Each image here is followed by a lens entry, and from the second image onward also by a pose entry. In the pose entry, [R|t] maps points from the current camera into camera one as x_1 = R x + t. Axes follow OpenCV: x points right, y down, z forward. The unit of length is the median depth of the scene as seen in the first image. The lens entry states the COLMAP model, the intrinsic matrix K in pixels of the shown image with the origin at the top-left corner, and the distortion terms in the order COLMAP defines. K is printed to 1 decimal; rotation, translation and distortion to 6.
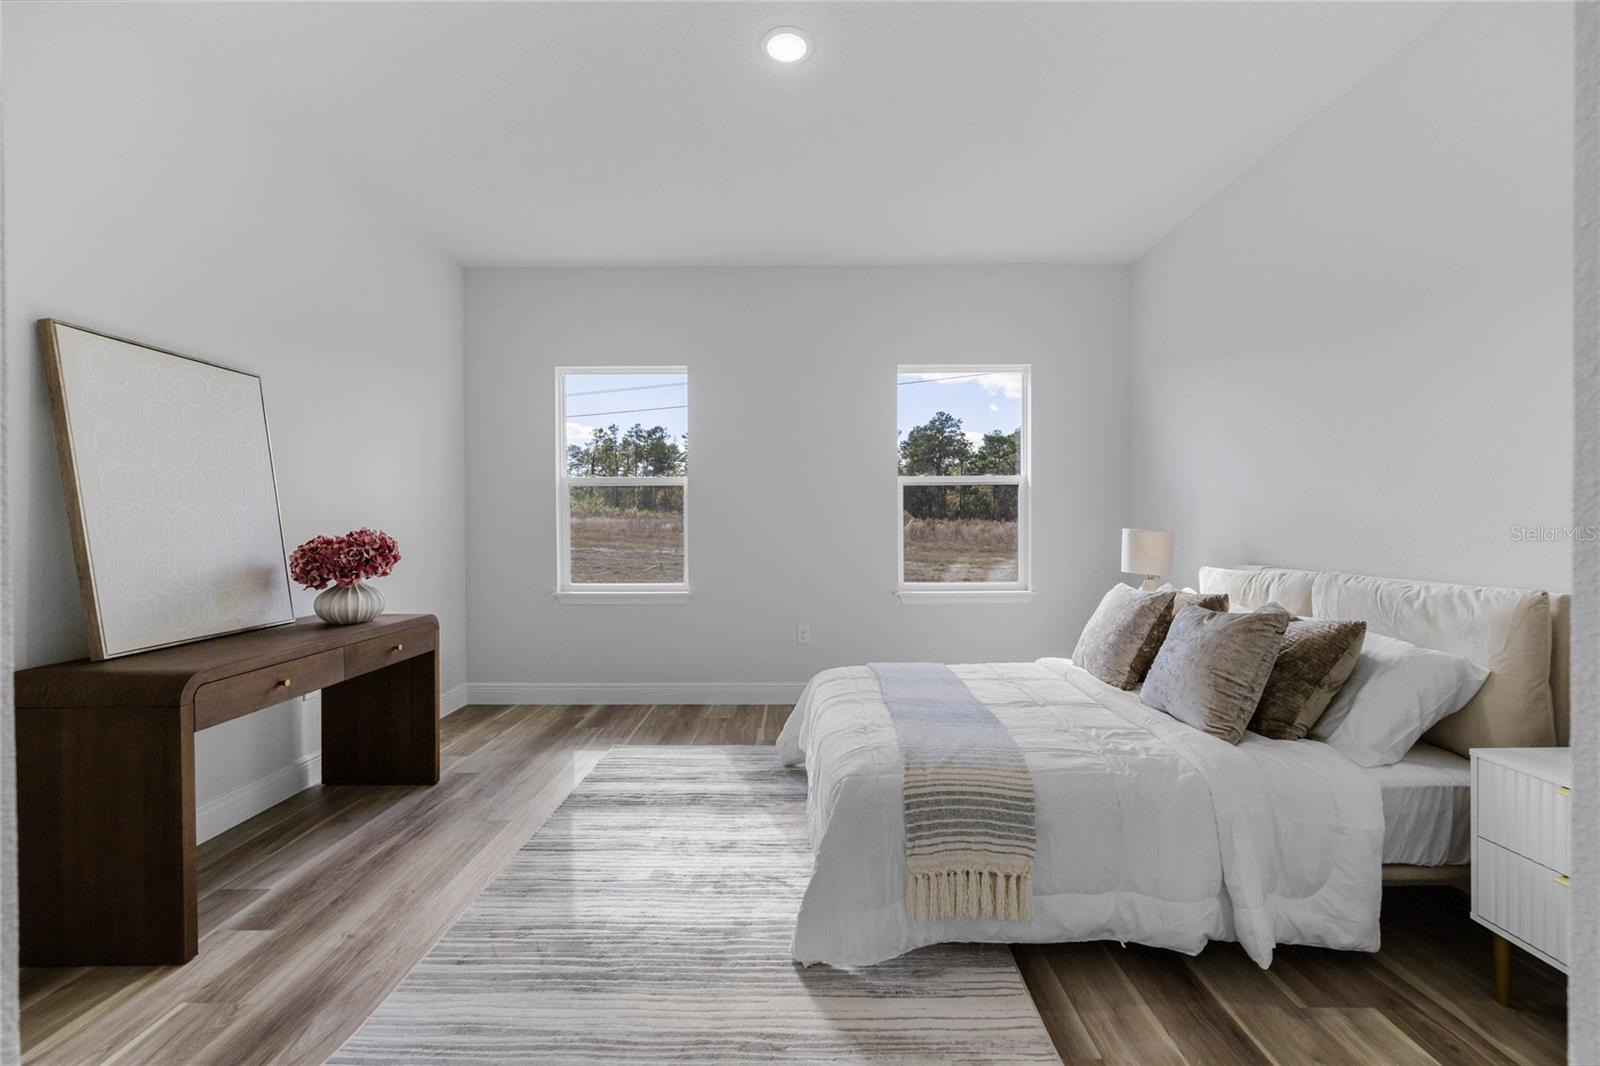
lens RADIAL K [[671.8, 0, 810.5], [0, 671.8, 529.2], [0, 0, 1]] dist [-0.000516, 0.000153]
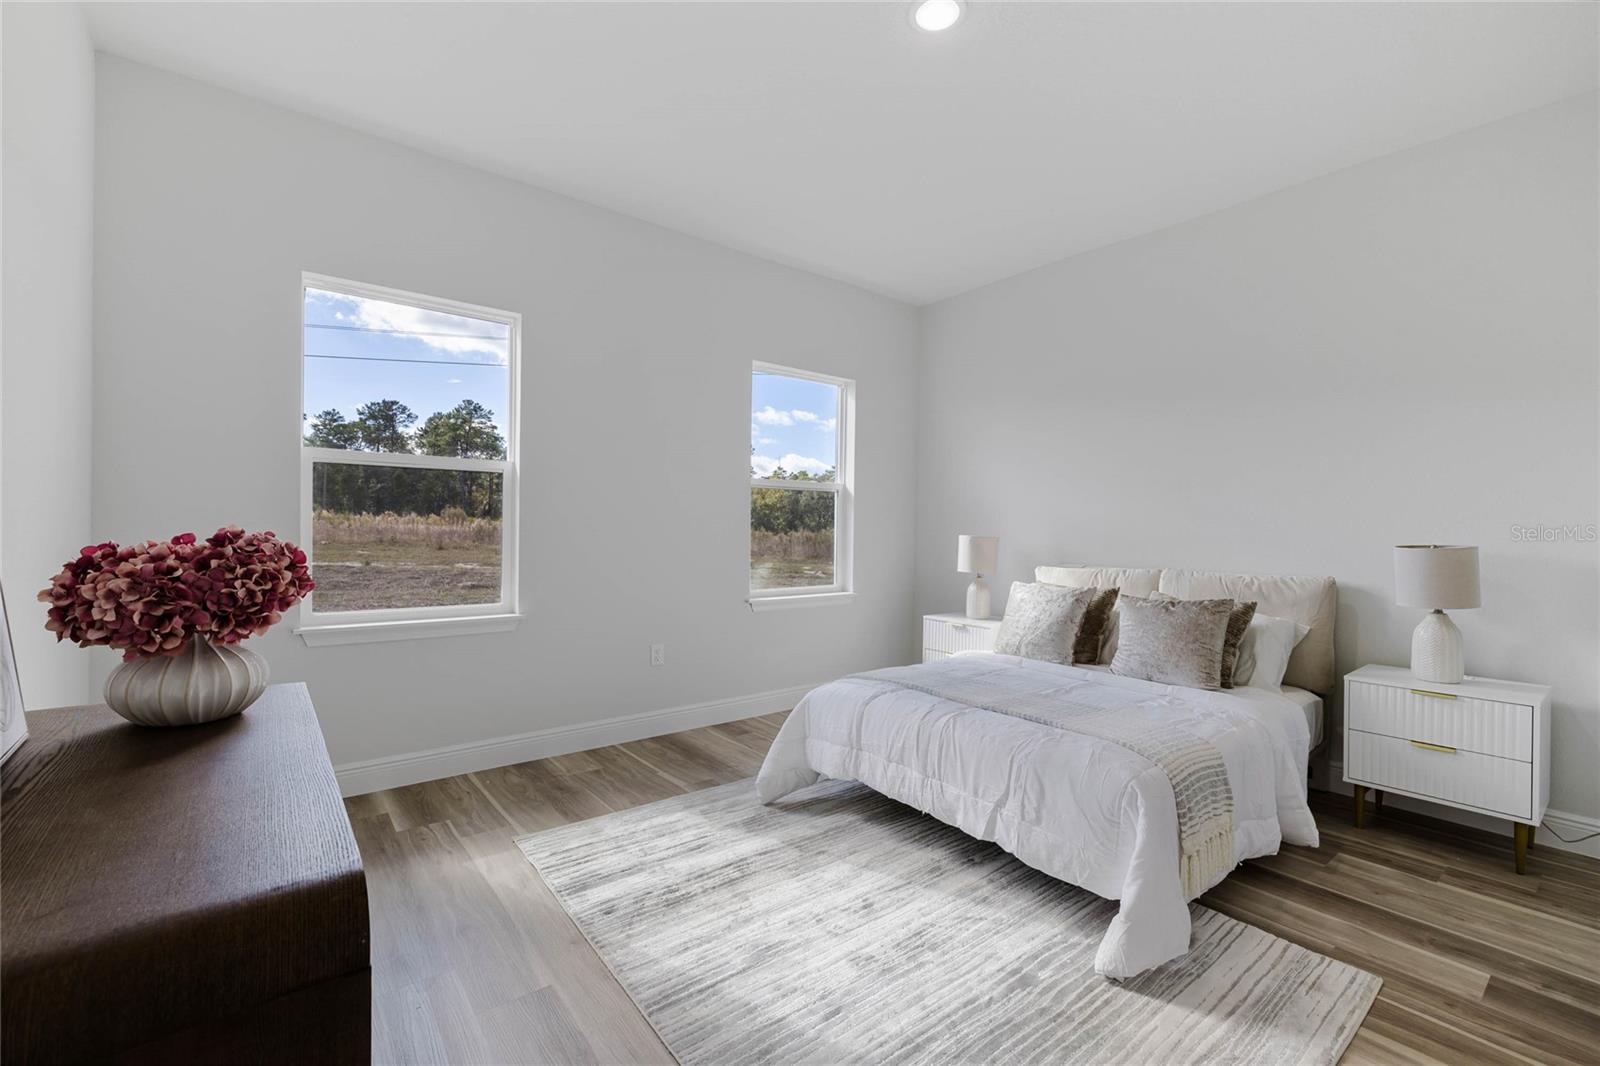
lens RADIAL K [[671.8, 0, 810.5], [0, 671.8, 529.2], [0, 0, 1]] dist [-0.000516, 0.000153]
pose [[0.780280, 0.012422, 0.625307, -0.518201], [-0.011123, 0.999920, -0.005983, -0.001359], [-0.625331, -0.002287, 0.780356, 0.270644]]
